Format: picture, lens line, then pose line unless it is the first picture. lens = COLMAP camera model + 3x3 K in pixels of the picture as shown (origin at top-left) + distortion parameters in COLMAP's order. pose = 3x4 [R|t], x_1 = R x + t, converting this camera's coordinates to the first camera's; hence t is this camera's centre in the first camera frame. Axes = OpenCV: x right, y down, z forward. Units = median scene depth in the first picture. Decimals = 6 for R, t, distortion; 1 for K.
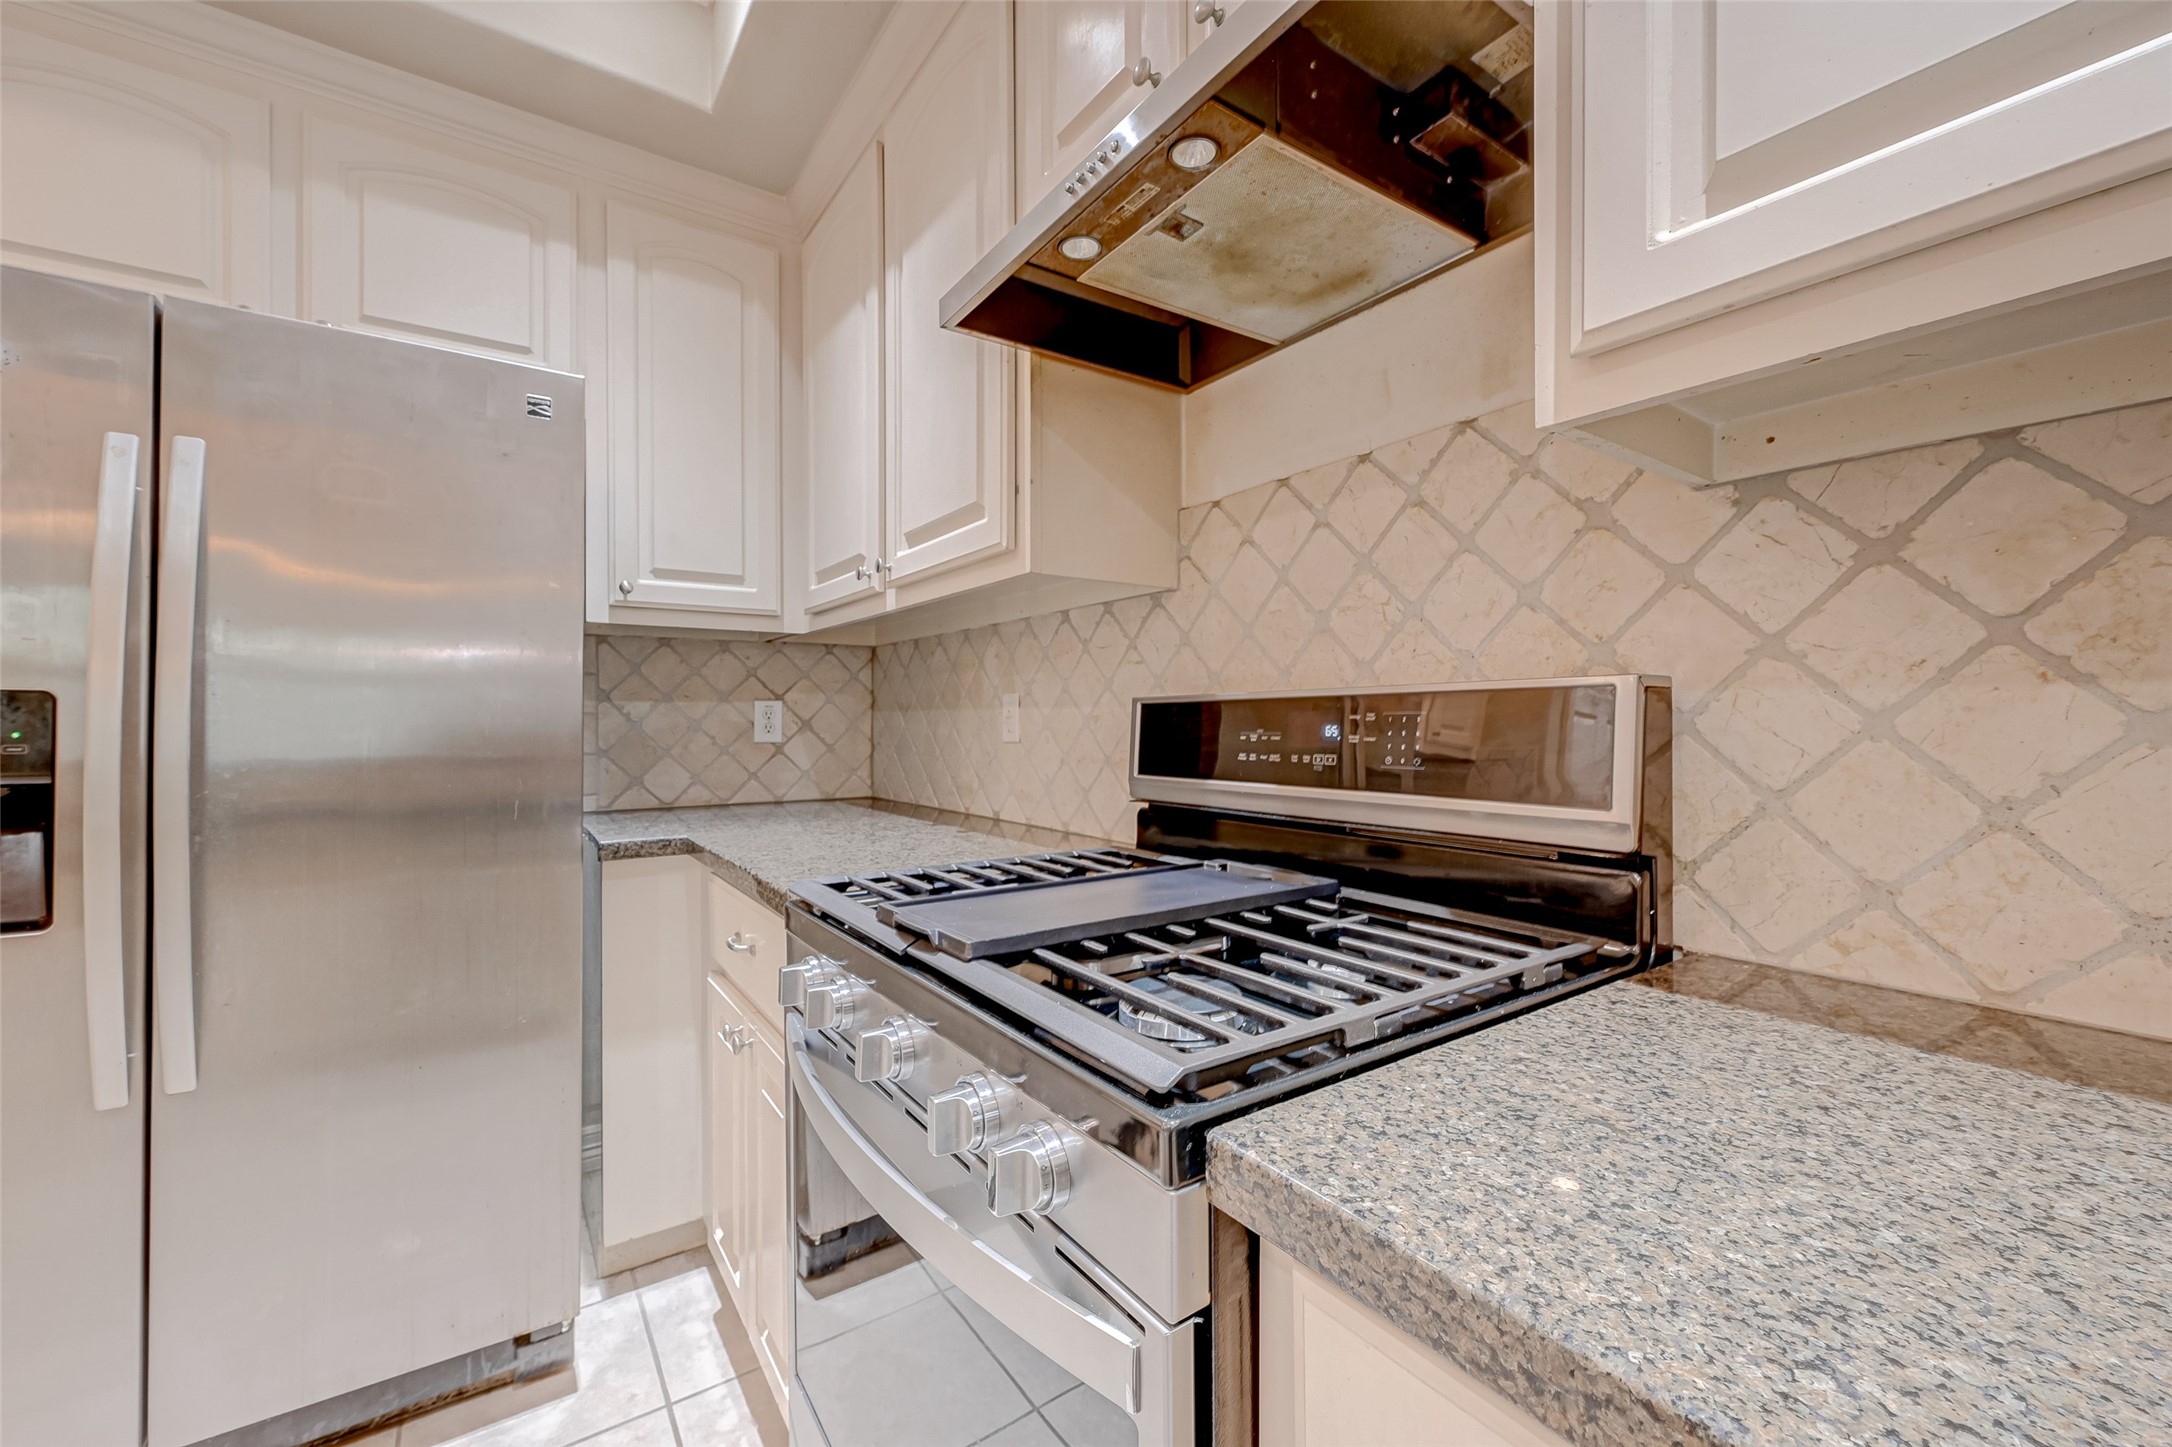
lens RADIAL K [[852.4, 0, 1083.4], [0, 852.4, 720.7], [0, 0, 1]] dist [-0.000137, -0.000237]
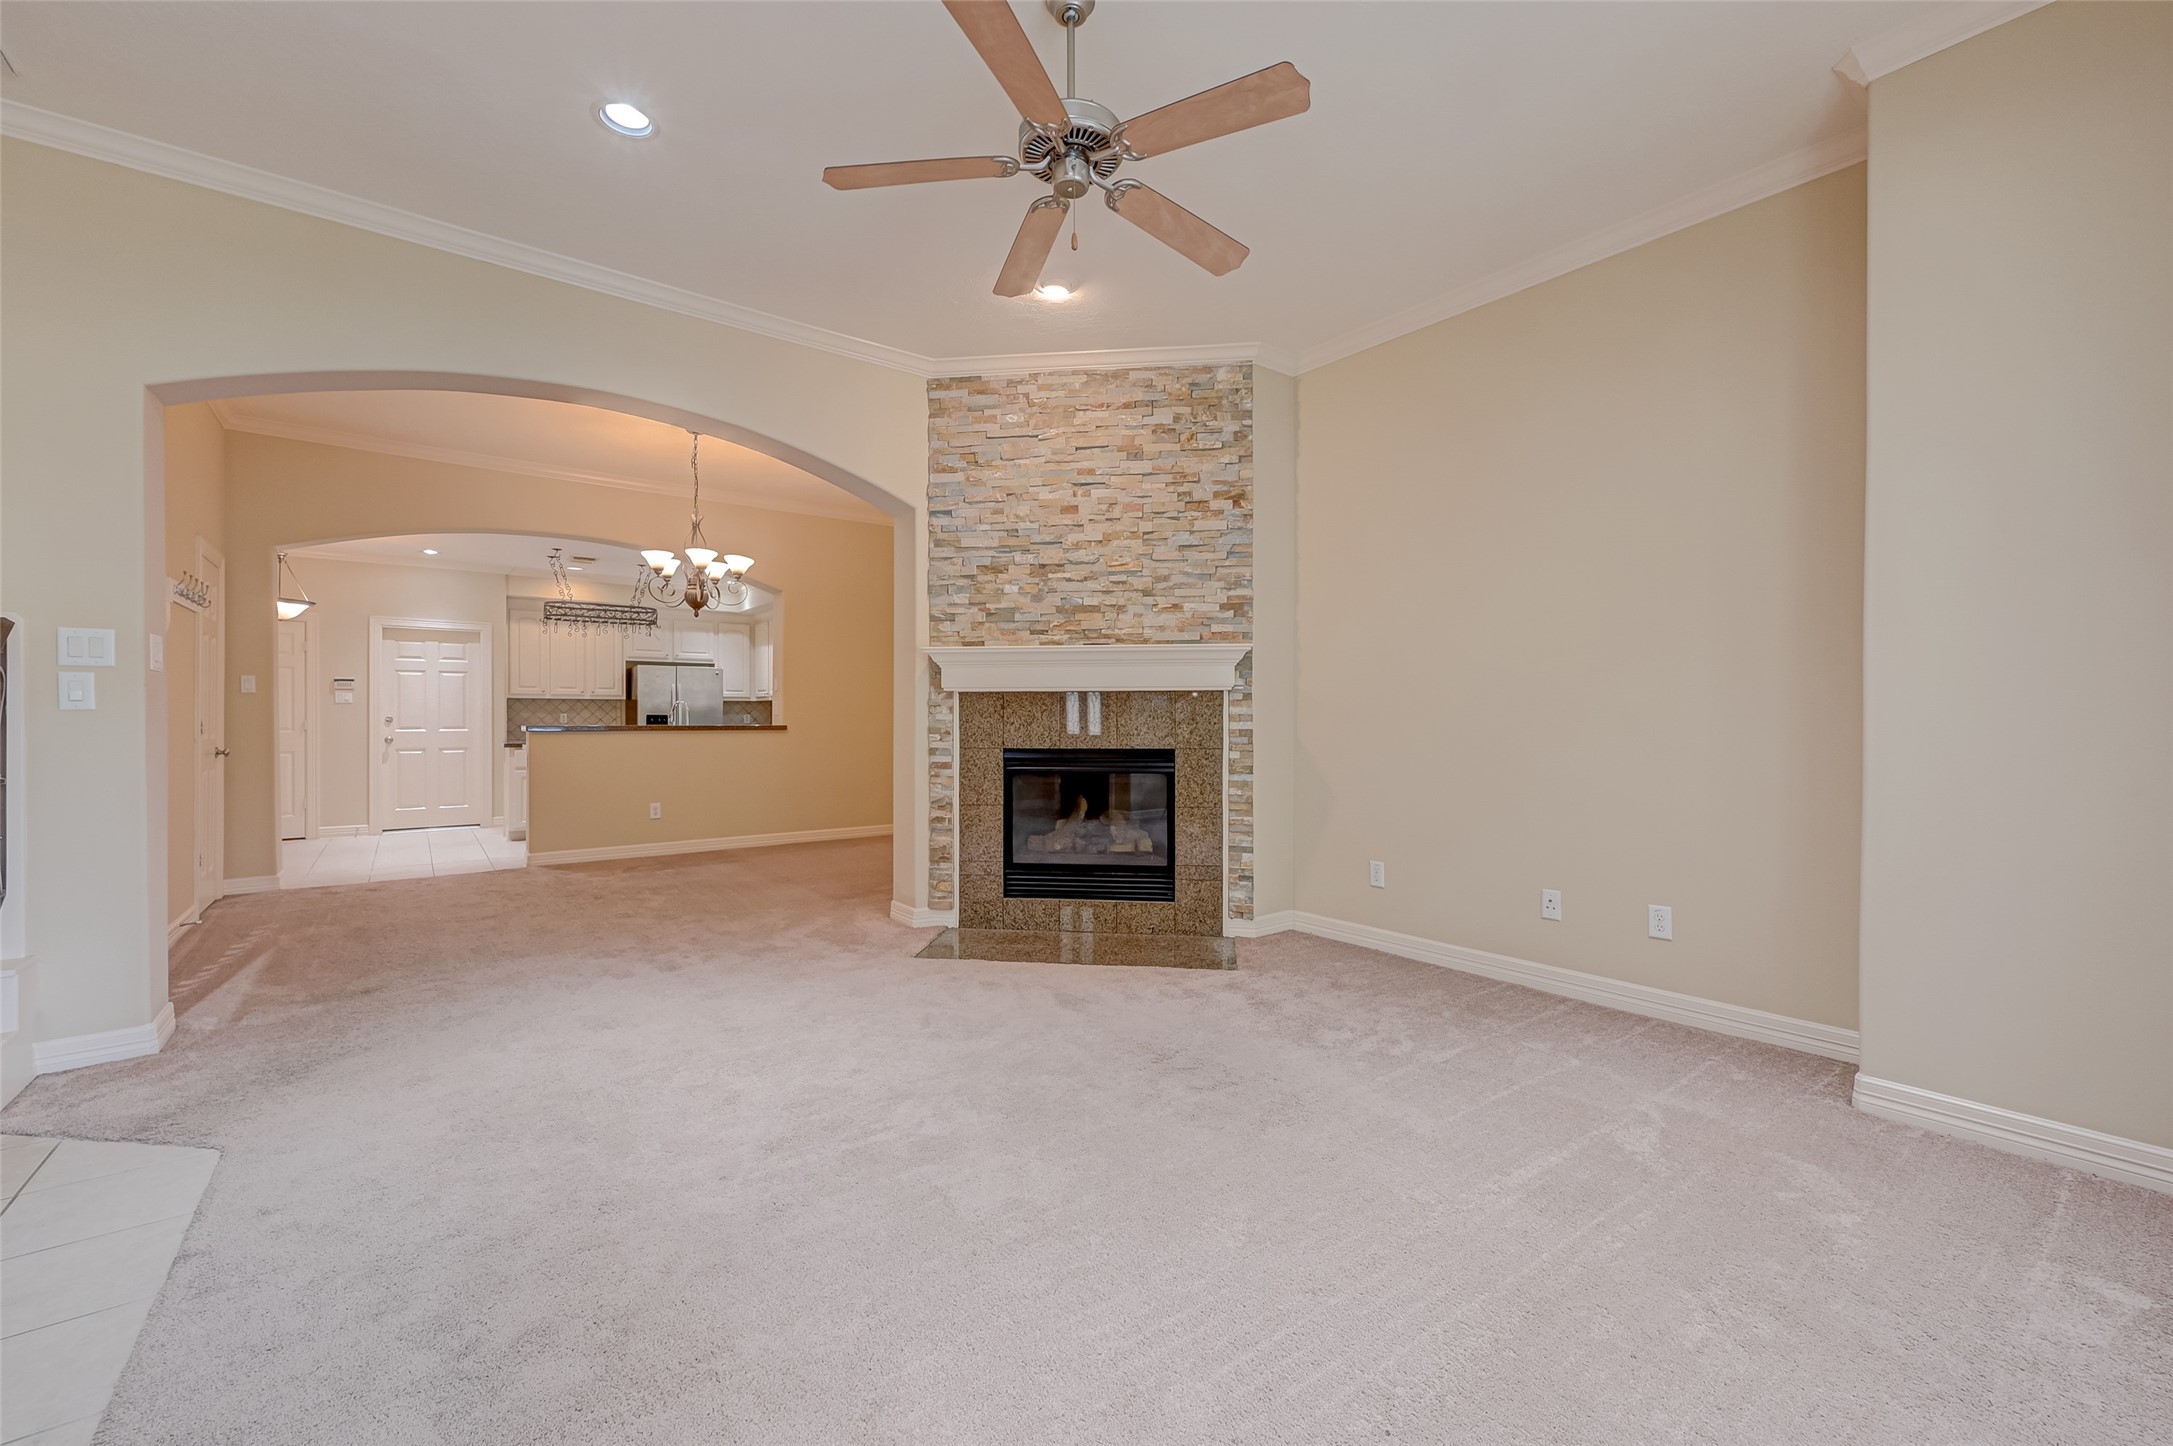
lens RADIAL K [[859.9, 0, 1090.3], [0, 859.9, 723.4], [0, 0, 1]] dist [-0.000227, -0.000130]
pose [[0.997548, 0.001045, 0.069976, 2.106787], [-0.001218, 0.999996, 0.002418, 0.025589], [-0.069974, -0.002497, 0.997546, -6.852579]]
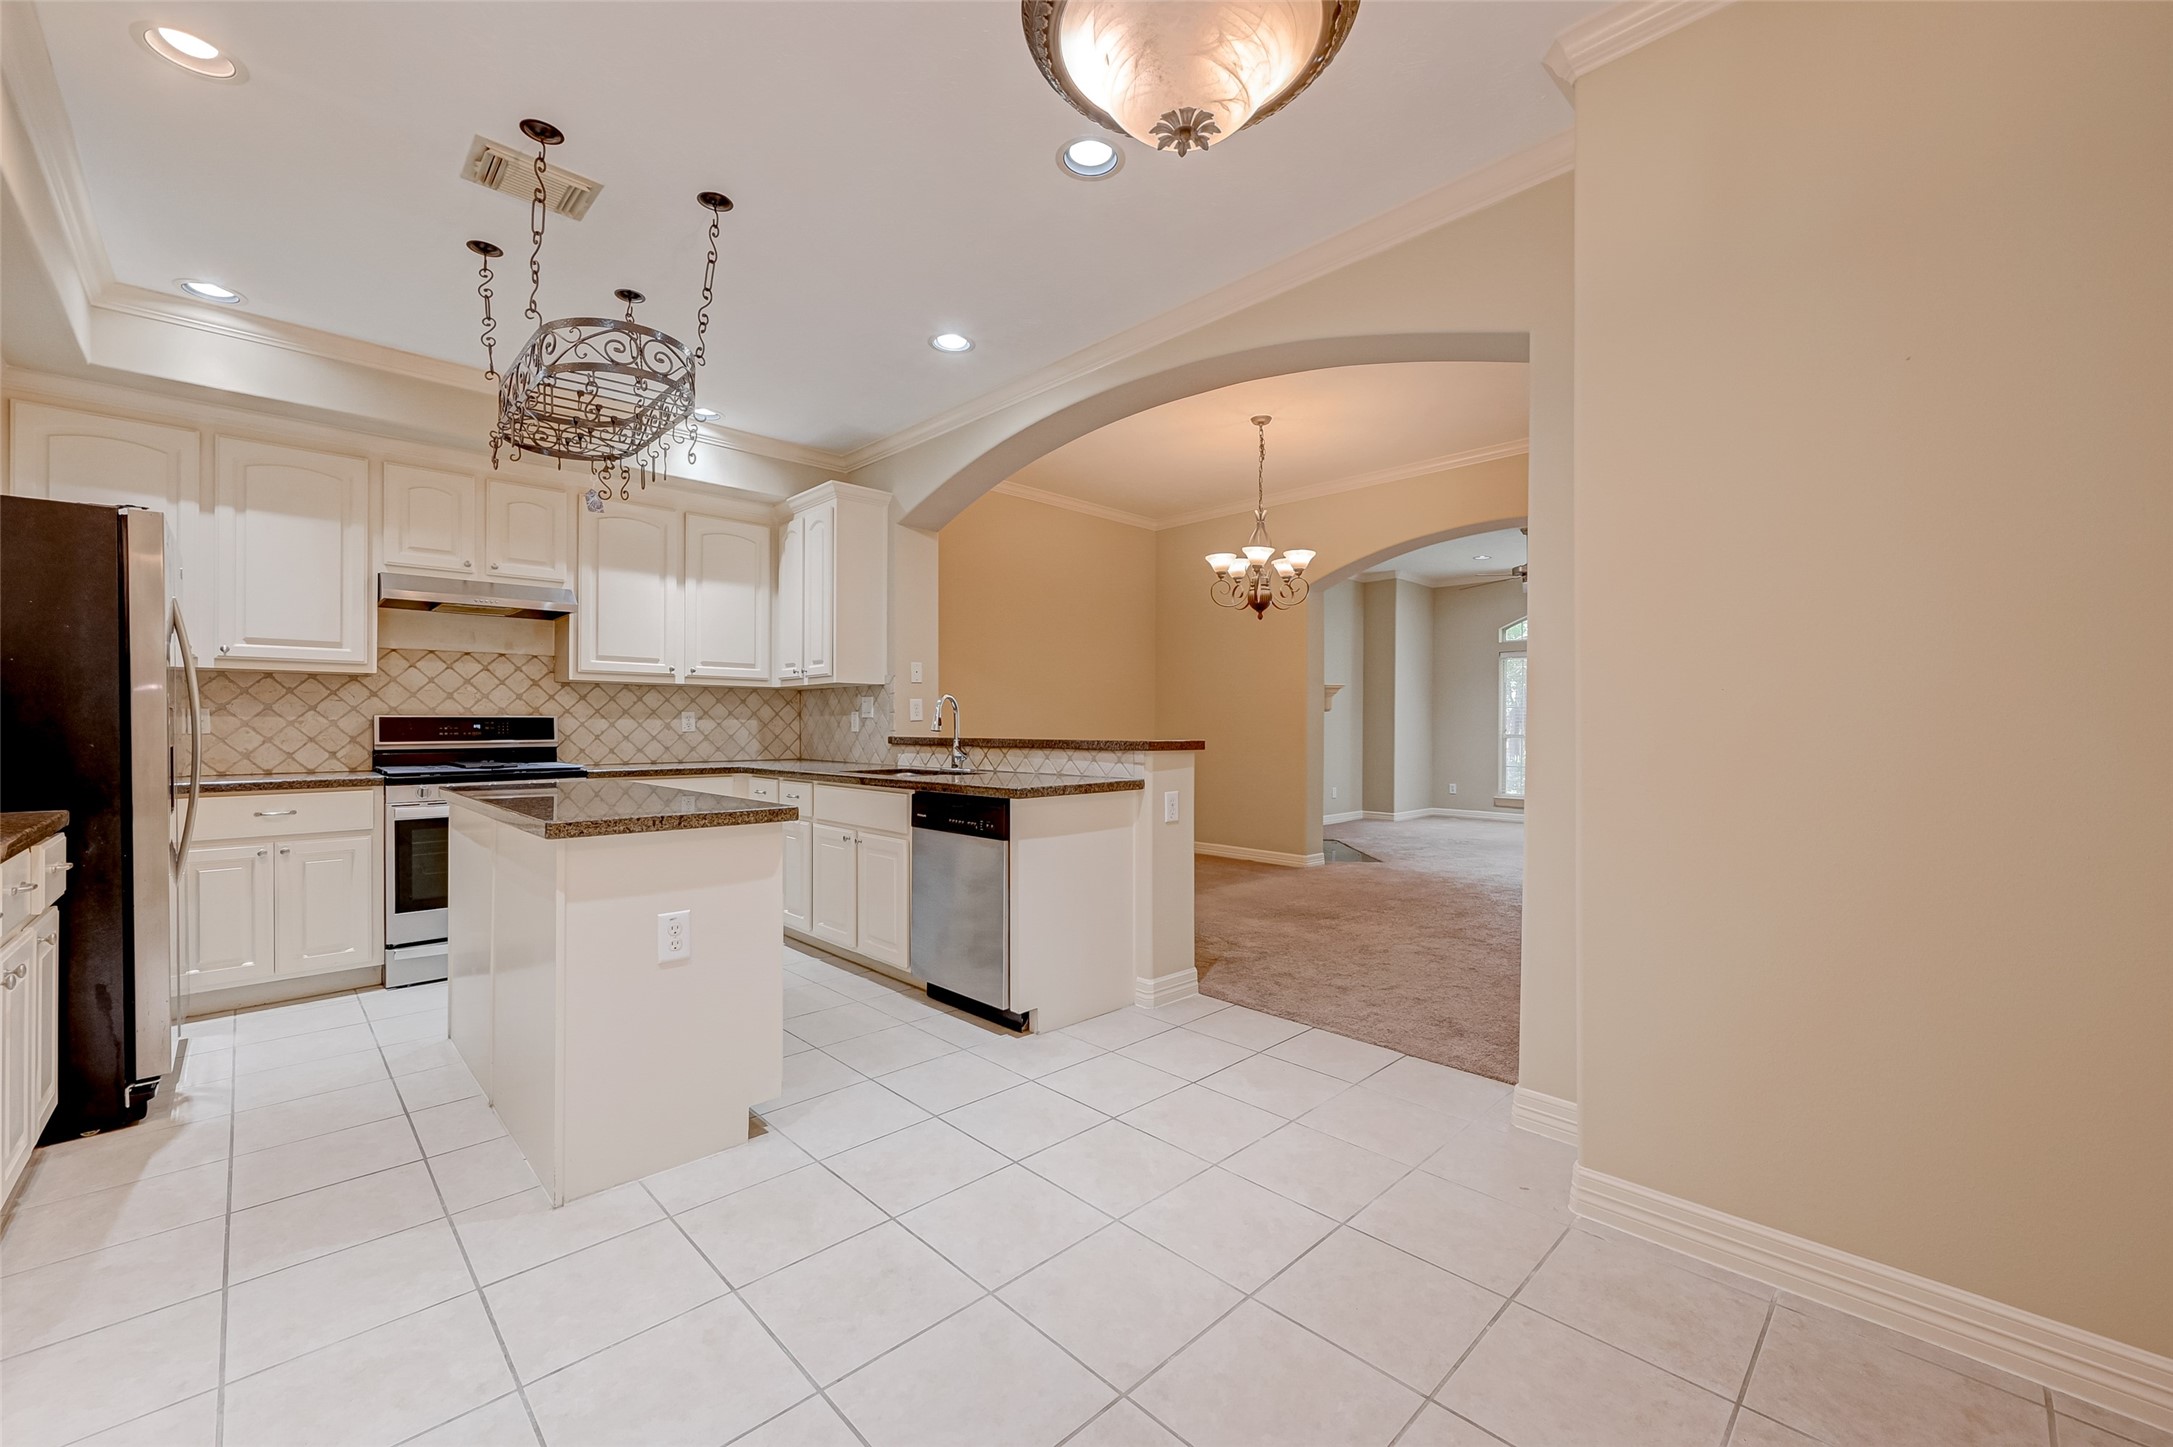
lens RADIAL K [[859.9, 0, 1090.3], [0, 859.9, 723.9], [0, 0, 1]] dist [-0.000227, -0.000130]
pose [[-0.172366, 0.004229, 0.985024, -3.365072], [-0.001447, 0.999989, -0.004547, 0.012712], [-0.985032, -0.002209, -0.172358, -0.913745]]
